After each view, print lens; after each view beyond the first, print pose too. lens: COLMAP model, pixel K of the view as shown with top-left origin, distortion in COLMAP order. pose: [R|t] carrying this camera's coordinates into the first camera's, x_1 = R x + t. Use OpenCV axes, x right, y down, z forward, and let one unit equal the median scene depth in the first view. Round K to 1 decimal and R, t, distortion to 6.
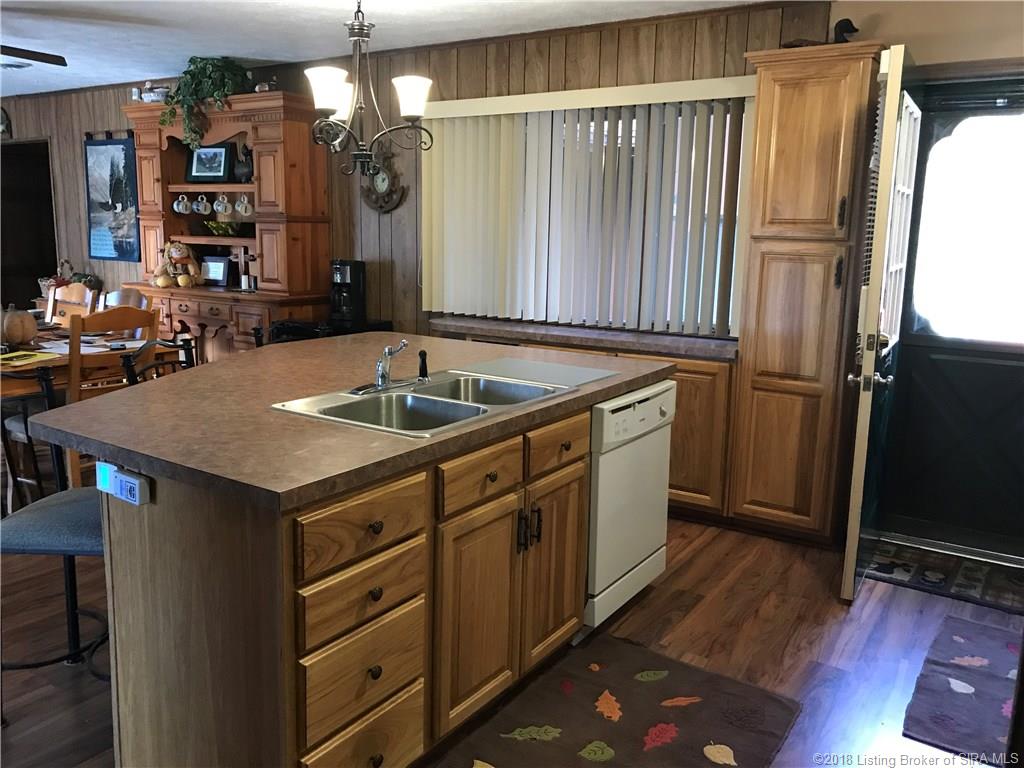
lens RADIAL K [[841.1, 0, 512.0], [0, 841.1, 384.0], [0, 0, 1]] dist [0.078116, -0.158943]
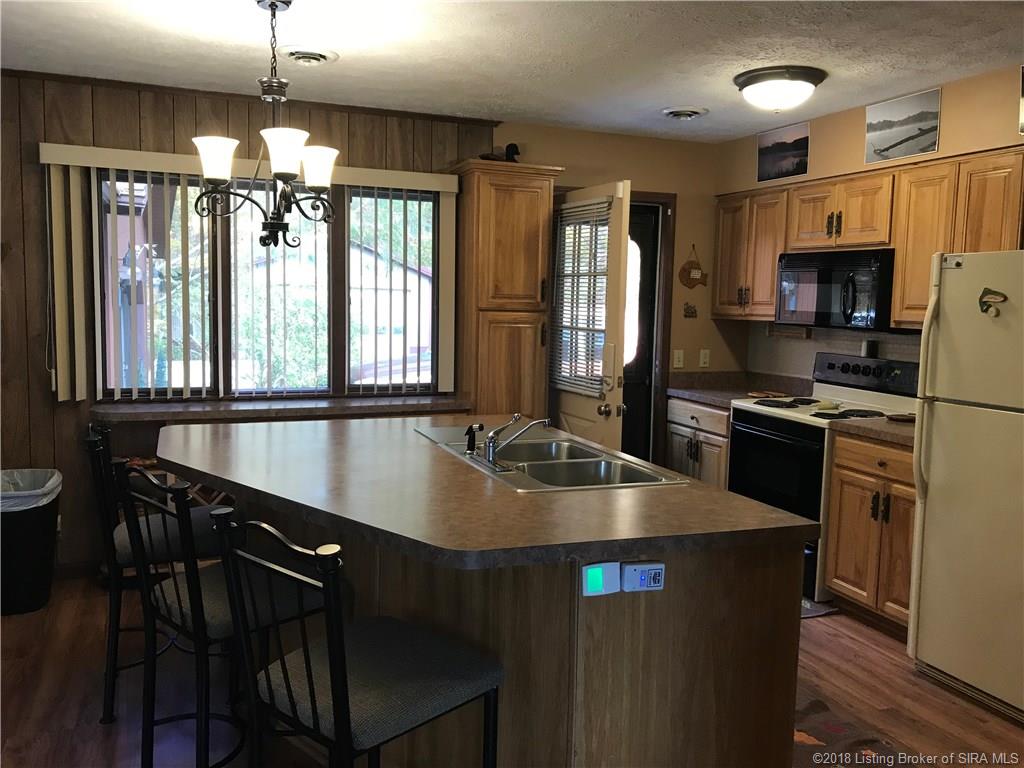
lens RADIAL K [[841.1, 0, 512.0], [0, 841.1, 384.0], [0, 0, 1]] dist [0.078116, -0.158943]
pose [[0.567417, -0.086457, 0.818879, -0.713237], [0.138310, 0.990351, 0.008723, -0.070990], [-0.811732, 0.108310, 0.573900, 0.283638]]
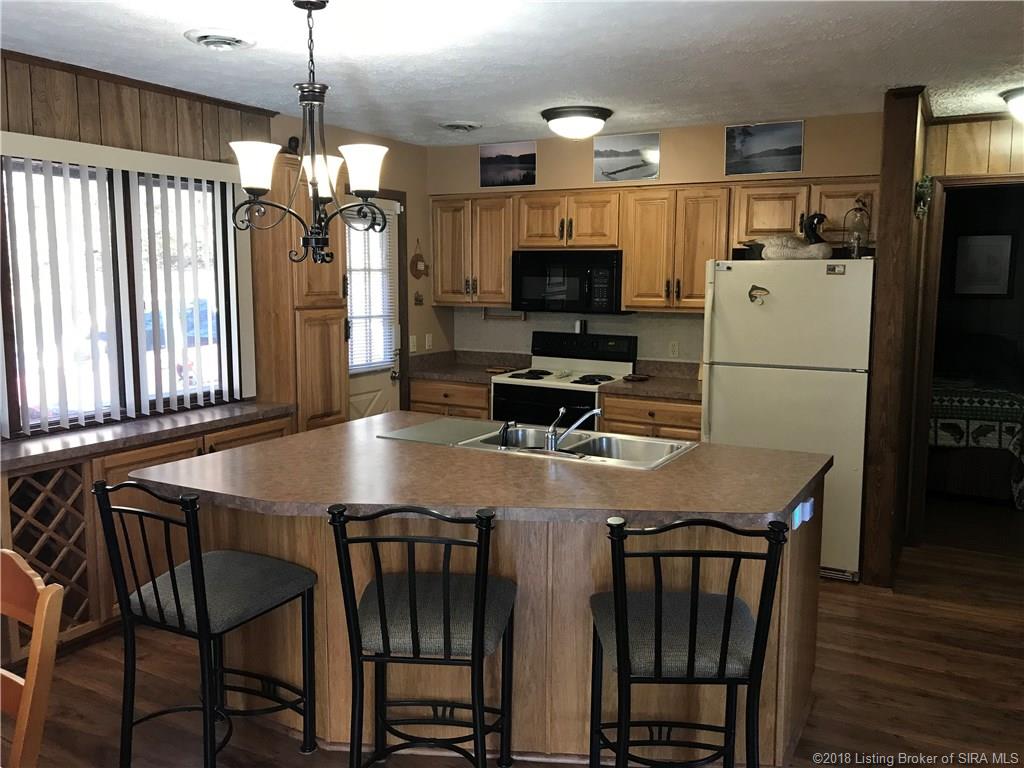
lens RADIAL K [[841.1, 0, 512.0], [0, 841.1, 384.0], [0, 0, 1]] dist [0.078116, -0.158943]
pose [[-0.082819, -0.146242, 0.985776, -0.950108], [0.176395, 0.971404, 0.158930, -0.209695], [-0.980829, 0.187048, -0.054654, 0.808773]]
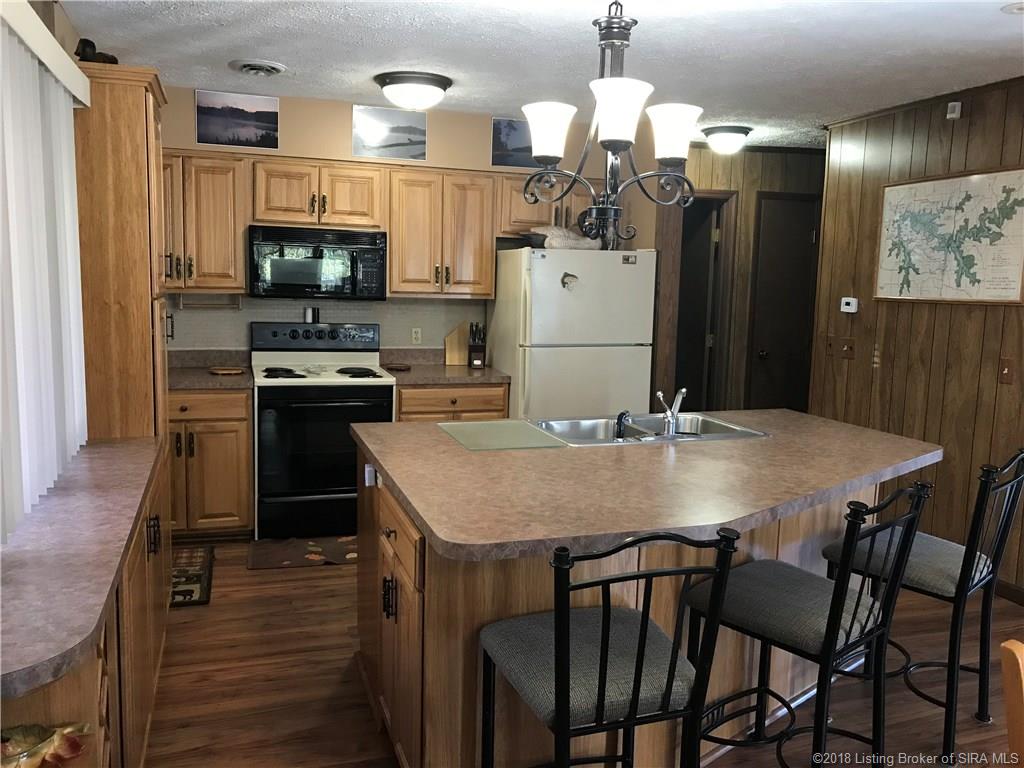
lens RADIAL K [[841.1, 0, 512.0], [0, 841.1, 384.0], [0, 0, 1]] dist [0.078116, -0.158943]
pose [[-0.791021, -0.118129, 0.600276, -0.505352], [0.073814, 0.955586, 0.285319, -0.309190], [-0.607320, 0.270002, -0.747169, 1.463435]]
